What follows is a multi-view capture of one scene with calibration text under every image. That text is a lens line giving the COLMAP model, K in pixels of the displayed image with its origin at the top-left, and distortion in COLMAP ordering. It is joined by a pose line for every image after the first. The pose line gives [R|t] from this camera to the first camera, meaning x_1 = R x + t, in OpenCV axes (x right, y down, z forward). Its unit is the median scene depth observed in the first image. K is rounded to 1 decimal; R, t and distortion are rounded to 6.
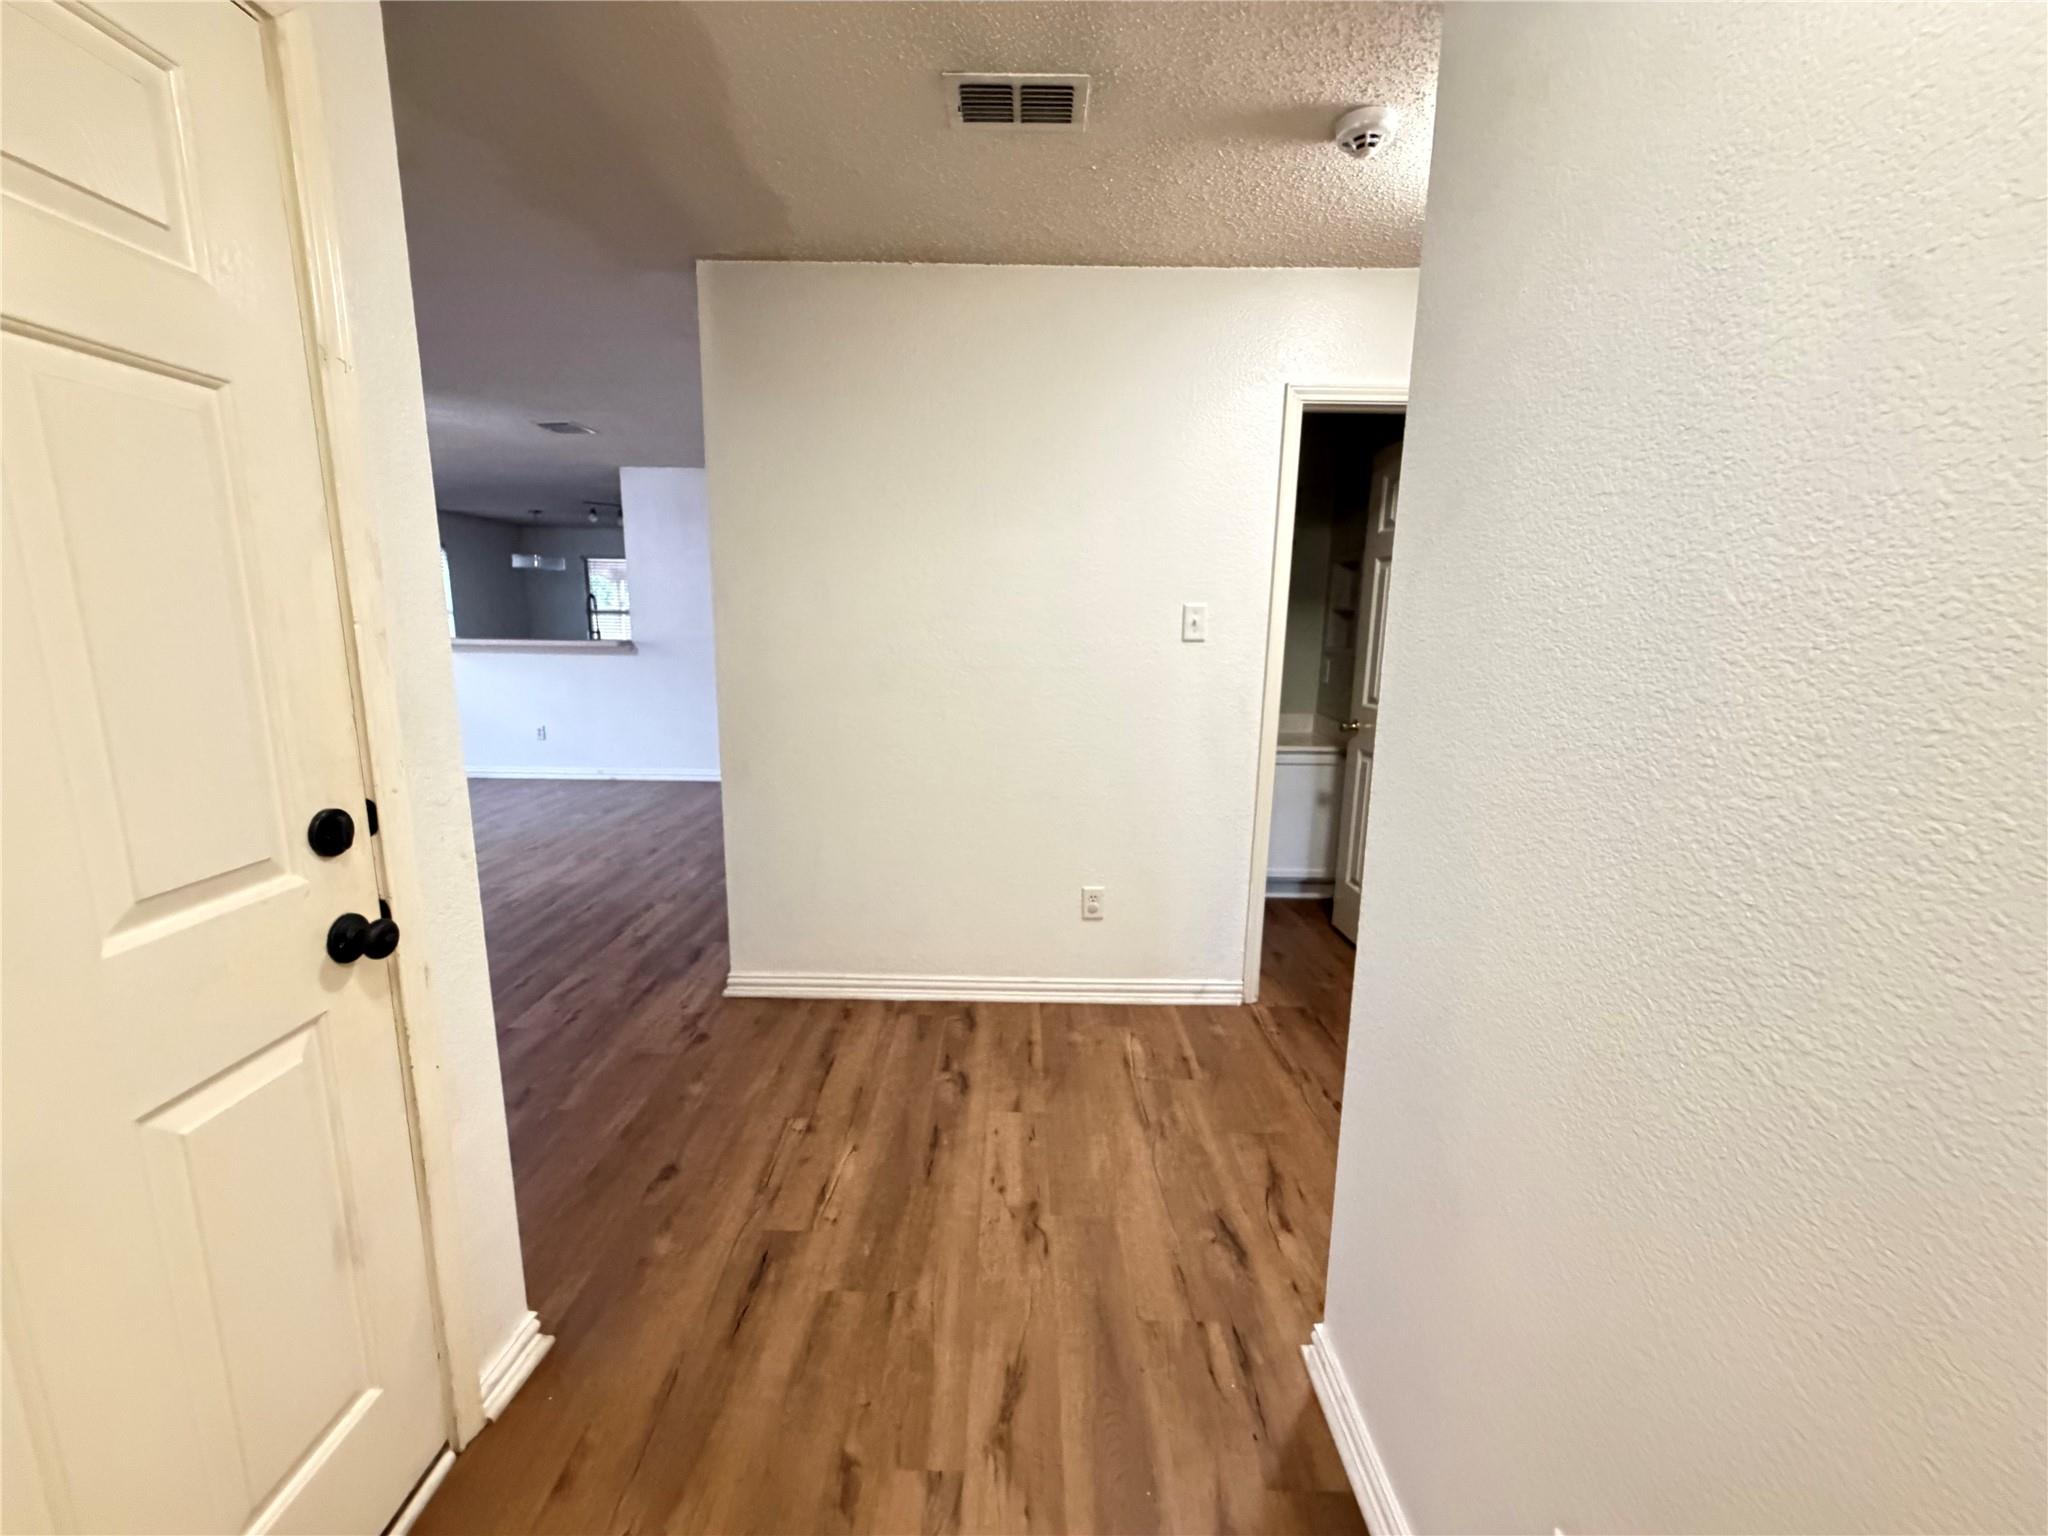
lens RADIAL K [[821.1, 0, 1014.6], [0, 821.1, 769.8], [0, 0, 1]] dist [-0.001035, -0.000297]
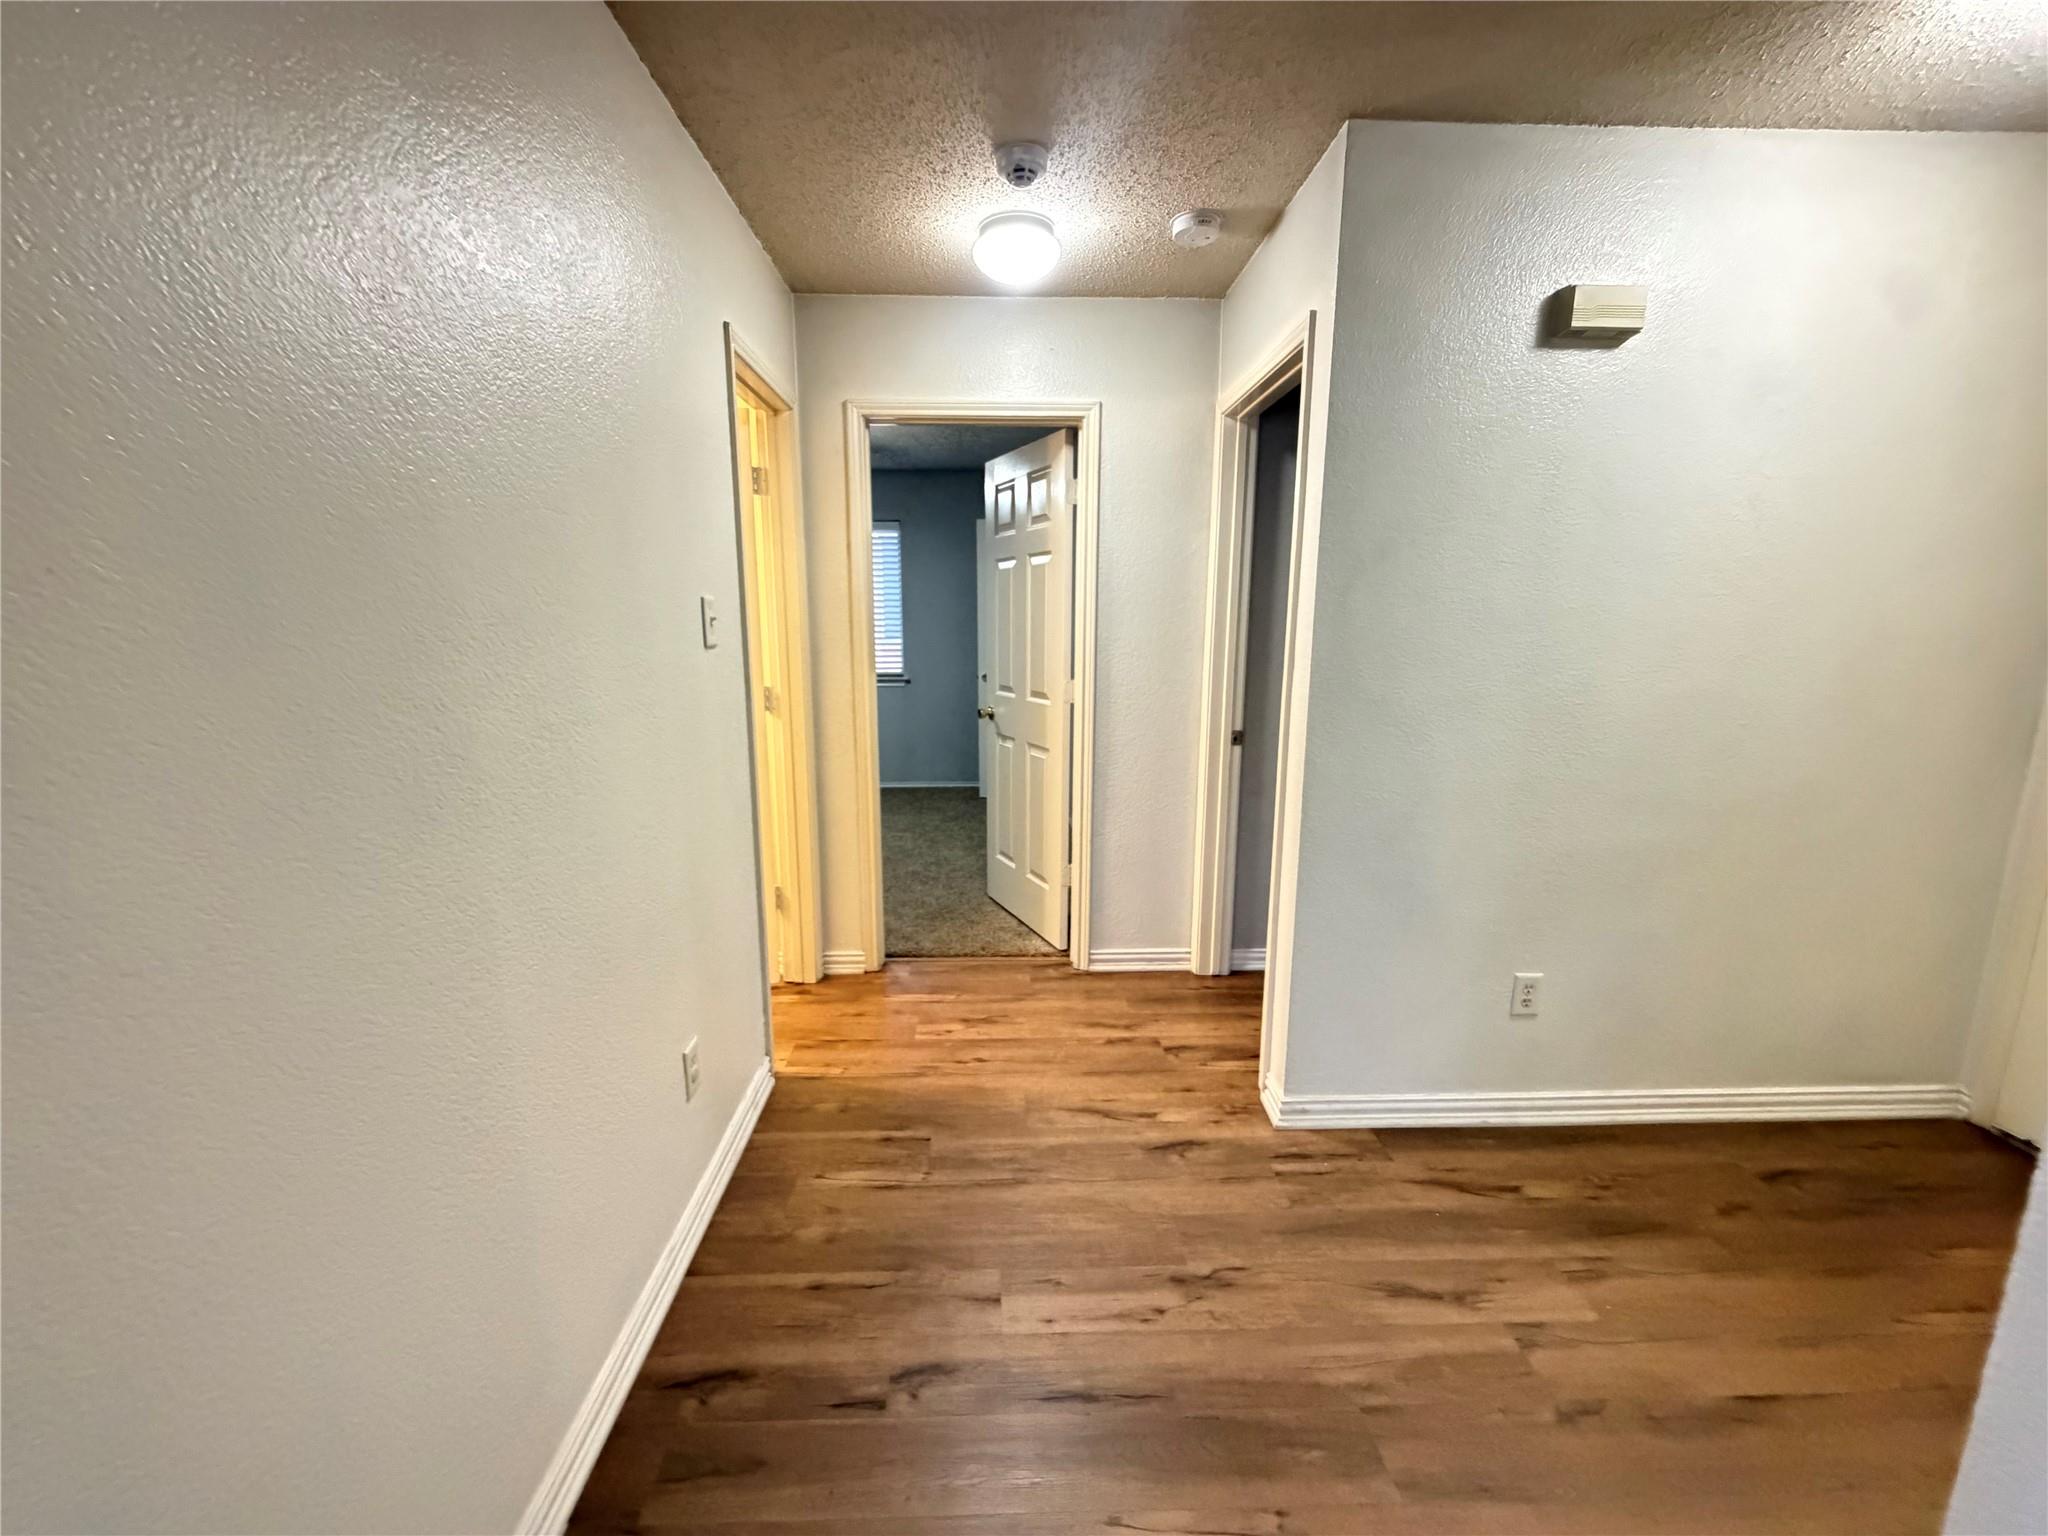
lens RADIAL K [[821.1, 0, 1010.8], [0, 821.1, 767.4], [0, 0, 1]] dist [-0.001035, -0.000297]
pose [[-0.032045, -0.192347, 0.980804, -0.812498], [0.184455, 0.963314, 0.194944, -0.231479], [-0.982318, 0.187161, 0.004610, 1.181741]]
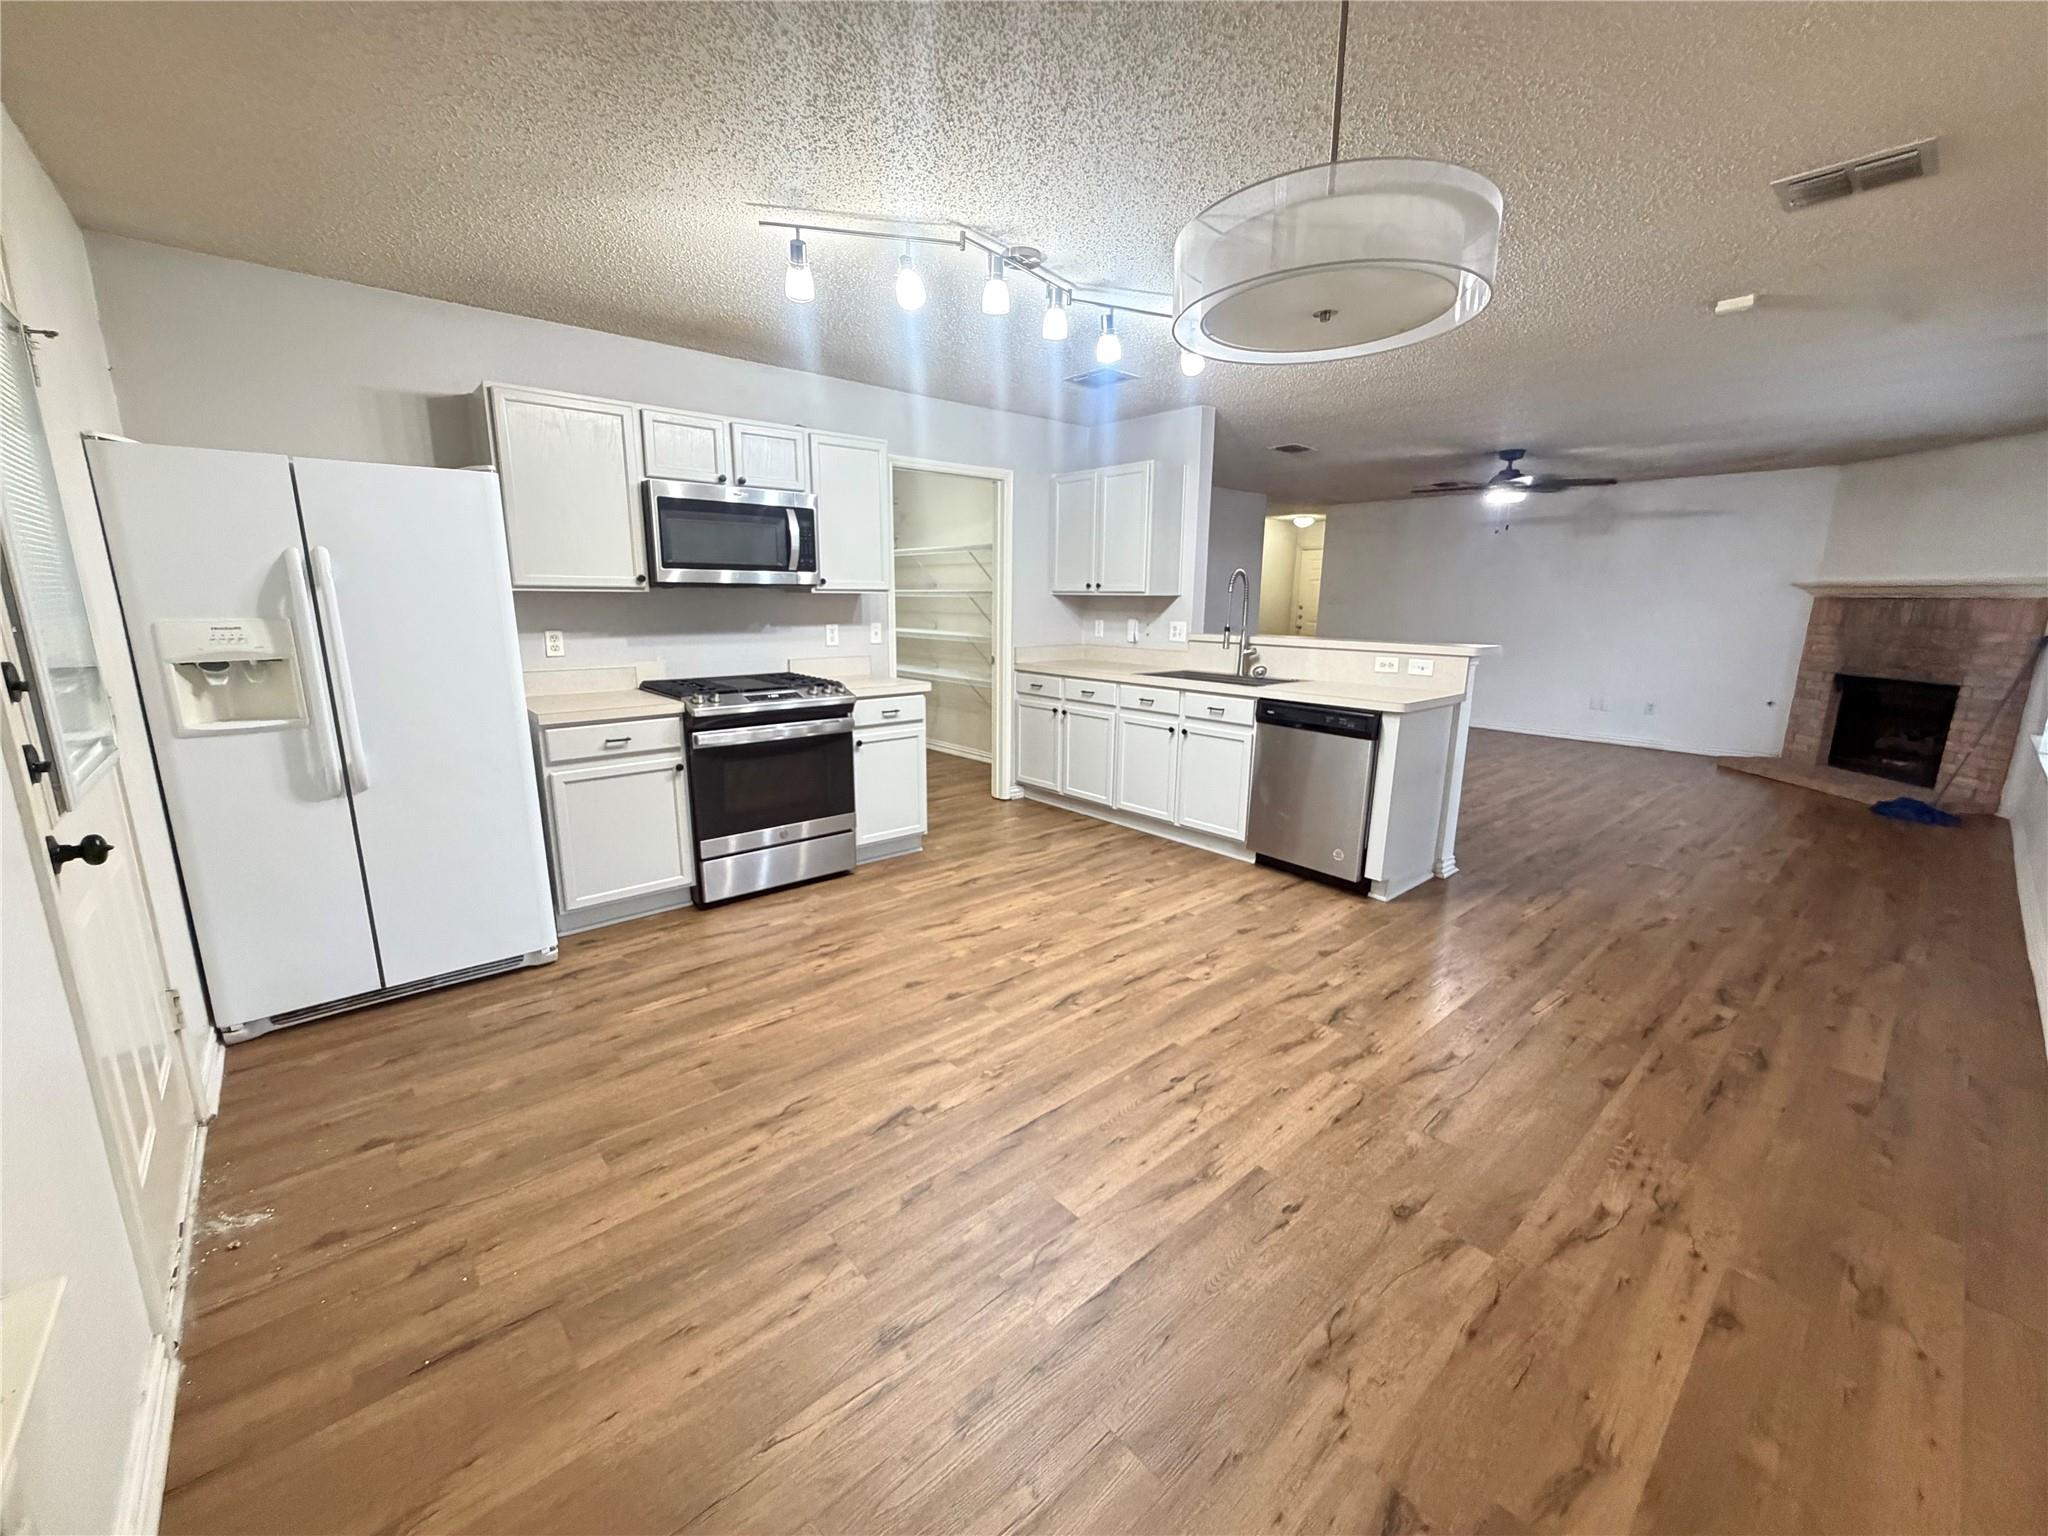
lens RADIAL K [[821.1, 0, 1022.1], [0, 821.1, 771.3], [0, 0, 1]] dist [-0.001035, -0.000297]
pose [[-0.663148, -0.174717, 0.727811, -0.286866], [0.125333, 0.932725, 0.338106, -0.317867], [-0.737920, 0.315433, -0.596637, 1.646669]]
